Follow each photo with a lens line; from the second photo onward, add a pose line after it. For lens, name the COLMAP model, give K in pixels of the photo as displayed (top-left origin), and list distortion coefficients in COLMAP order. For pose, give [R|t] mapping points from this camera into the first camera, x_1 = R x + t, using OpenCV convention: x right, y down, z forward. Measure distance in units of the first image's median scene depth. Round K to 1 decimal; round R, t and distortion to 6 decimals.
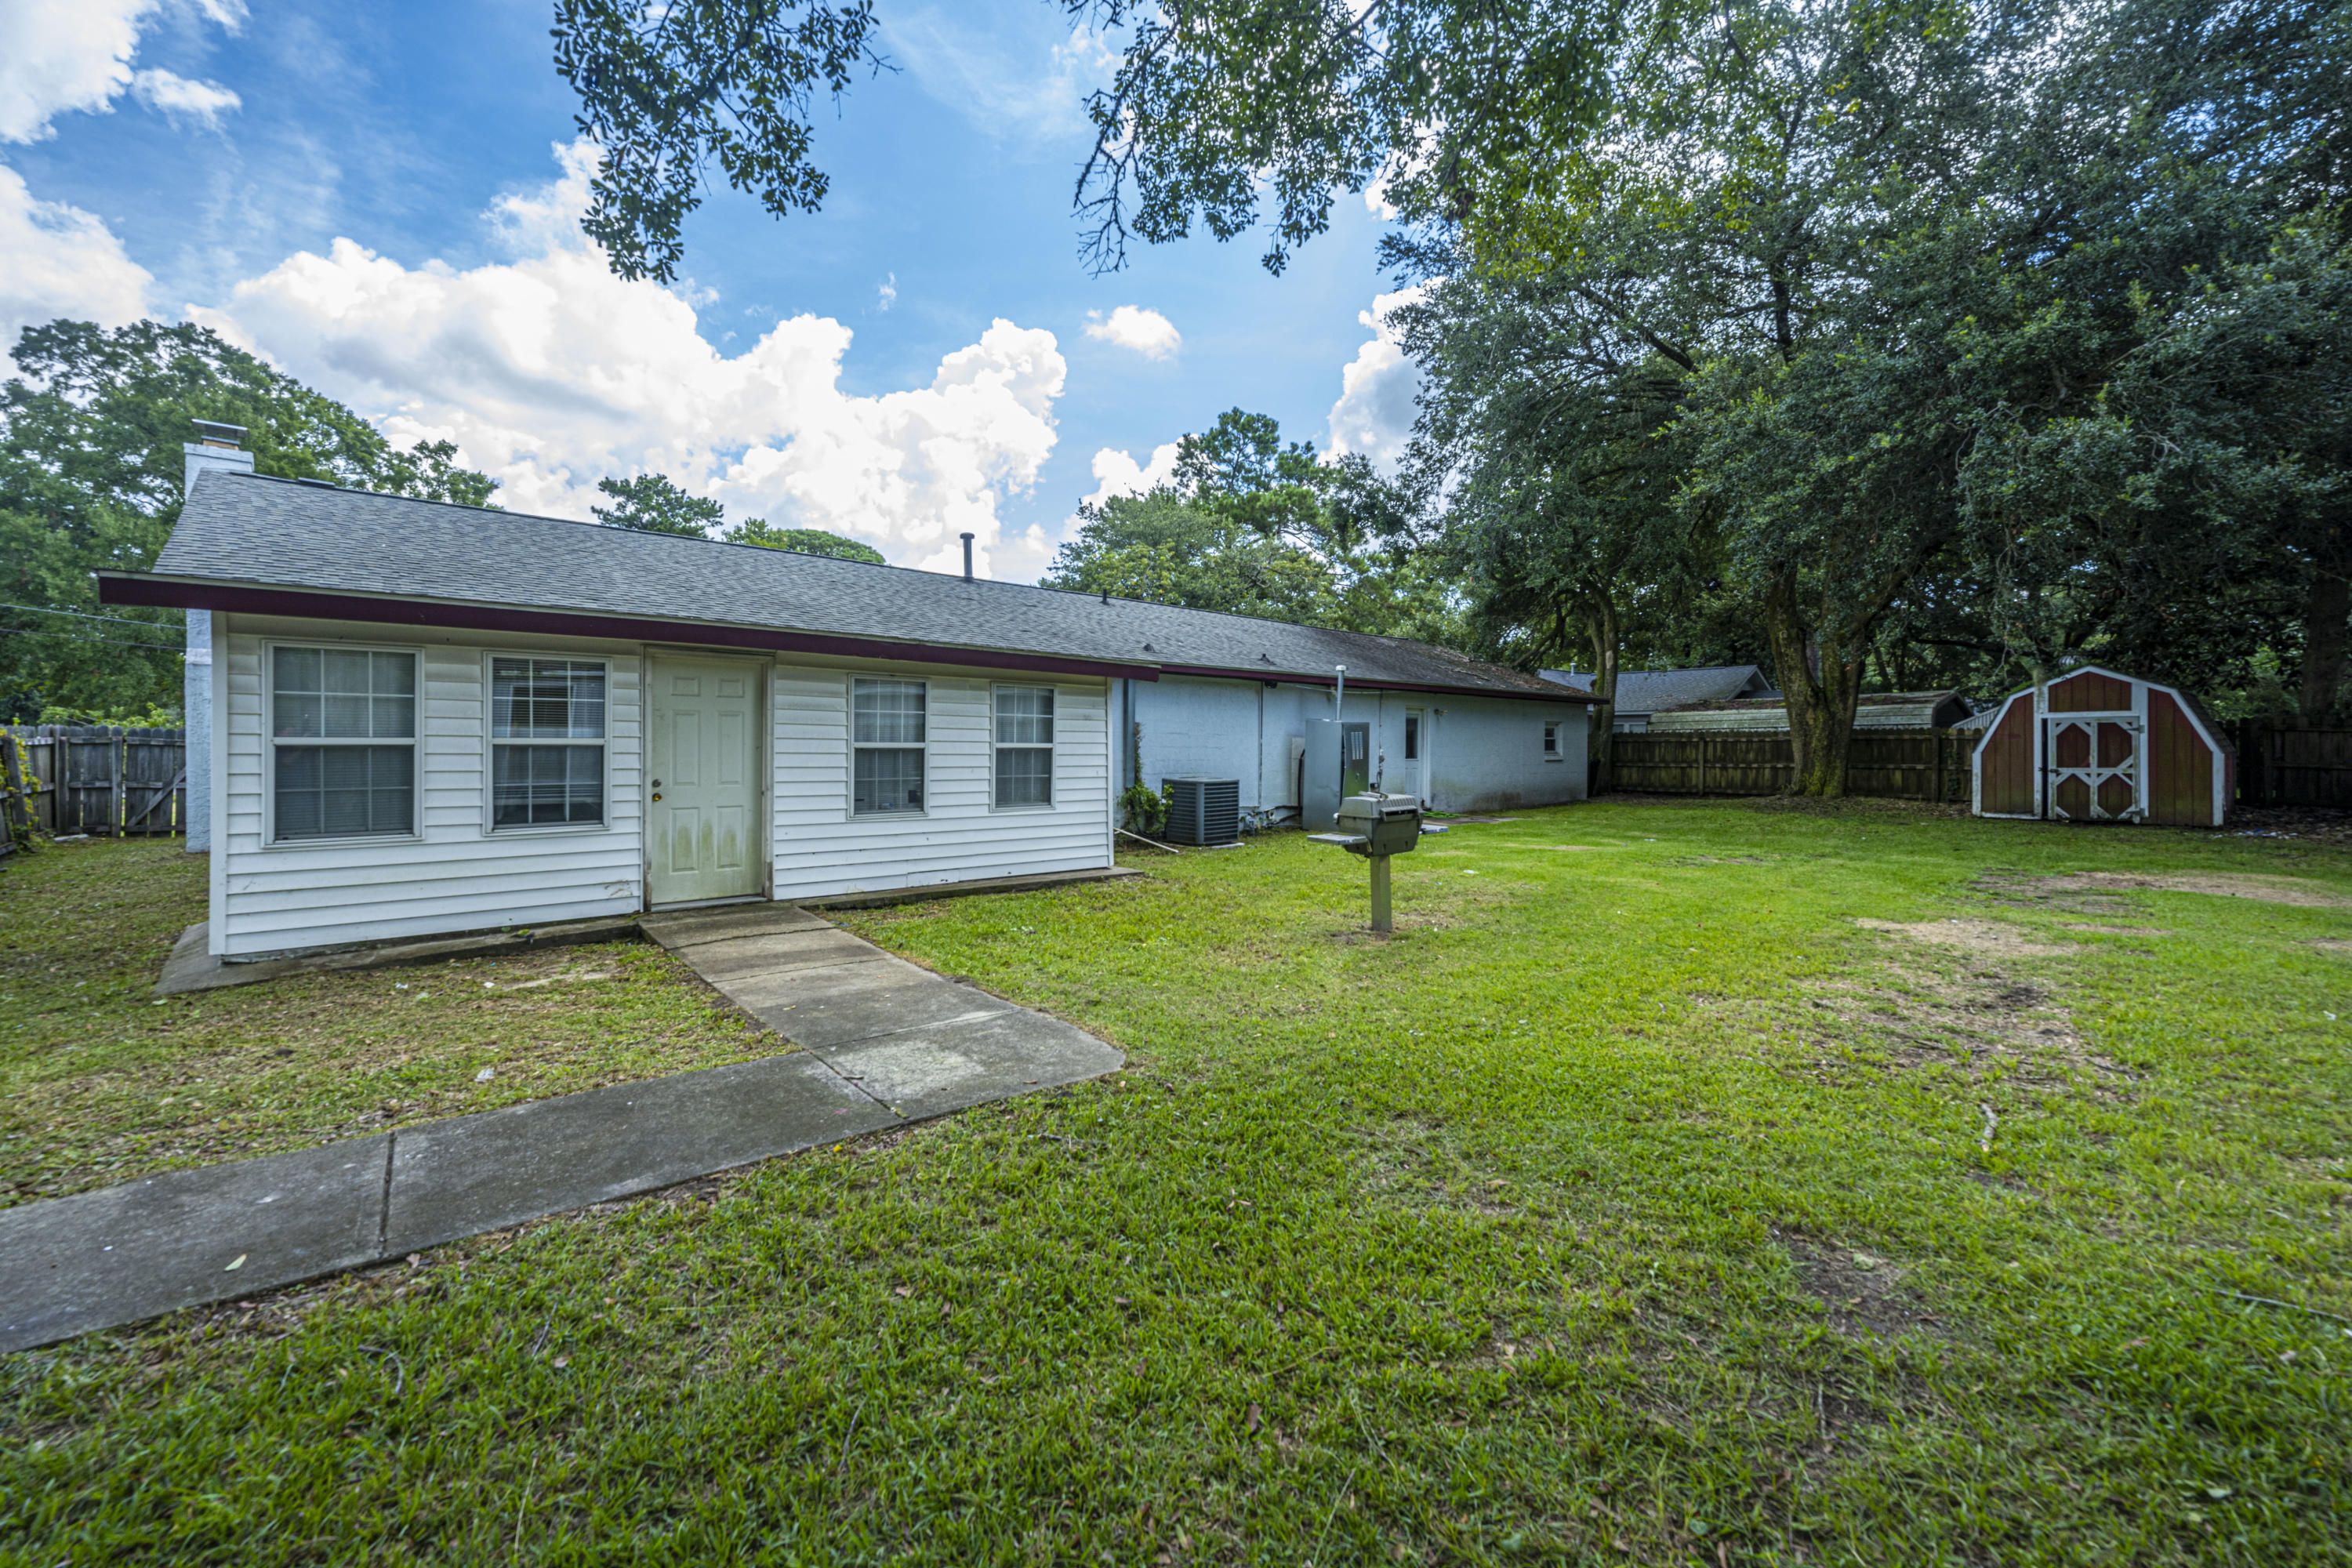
lens RADIAL K [[937.6, 0, 1168.8], [0, 937.6, 745.3], [0, 0, 1]] dist [0.000052, 0.000039]
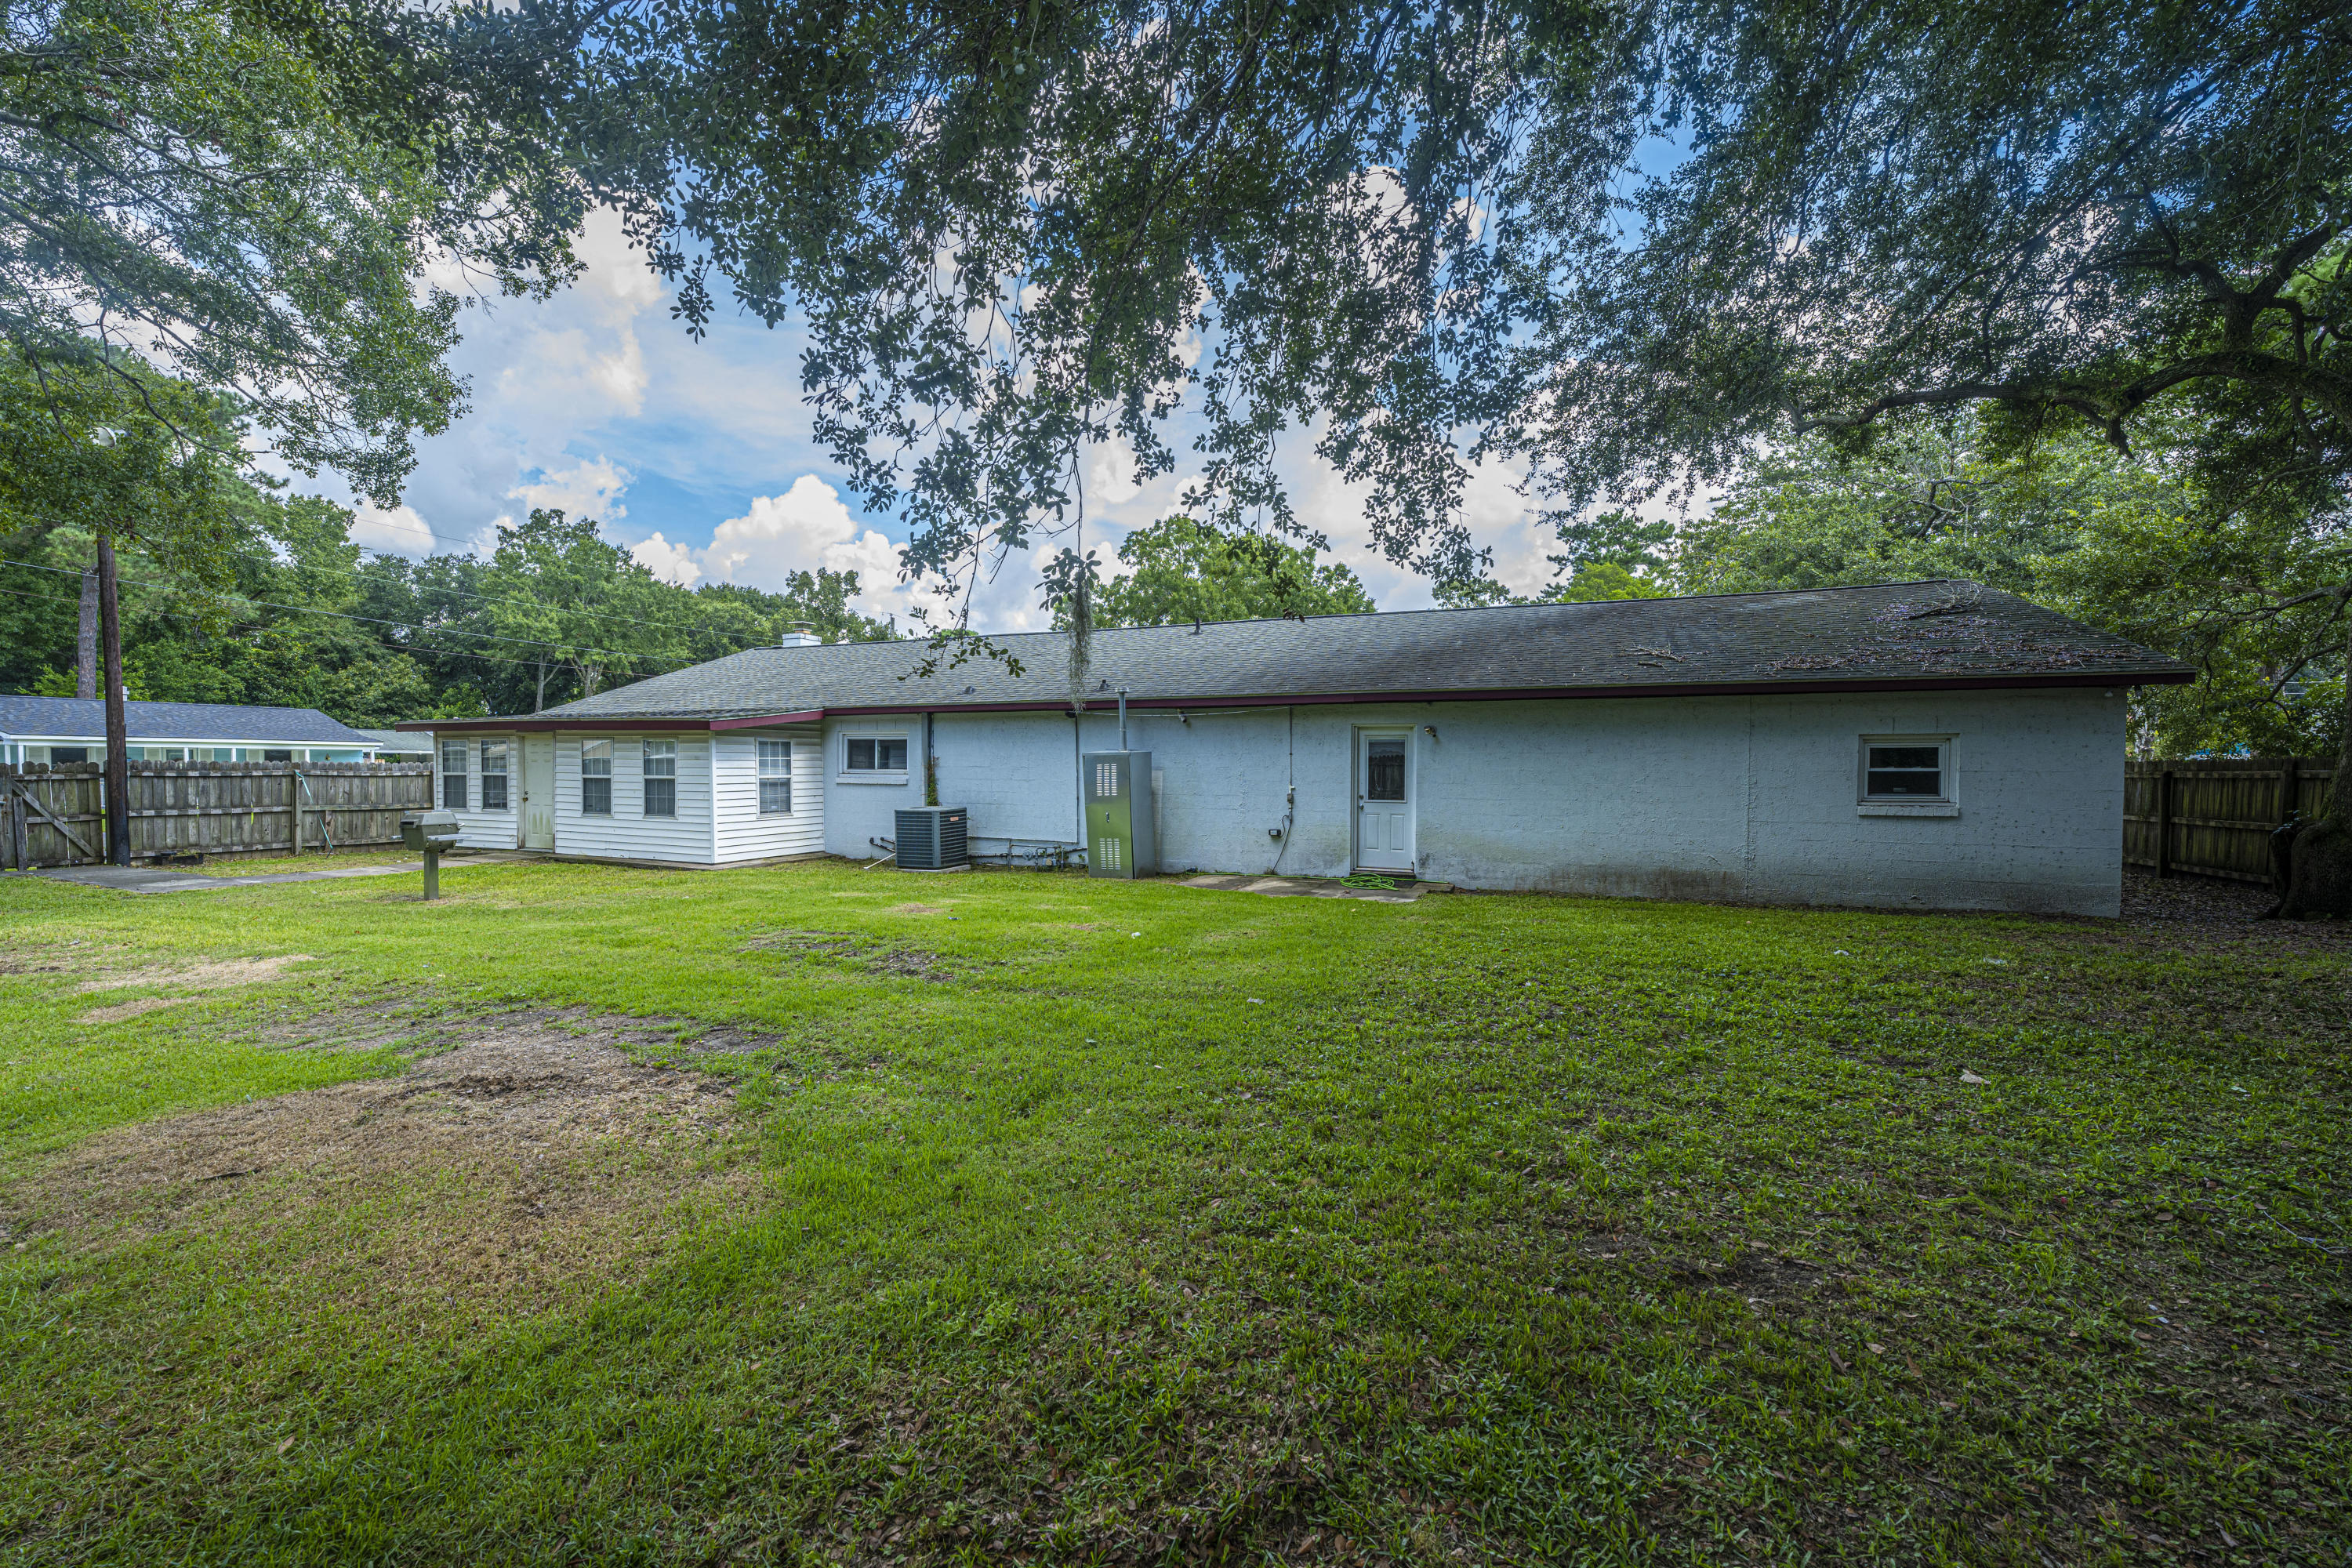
lens RADIAL K [[974.0, 0, 1184.9], [0, 974.0, 759.8], [0, 0, 1]] dist [0.000244, 0.000181]
pose [[0.419638, -0.006749, -0.907666, 1.034027], [-0.003262, 0.999955, -0.008943, -0.010836], [0.907685, 0.006714, 0.419597, 0.678805]]
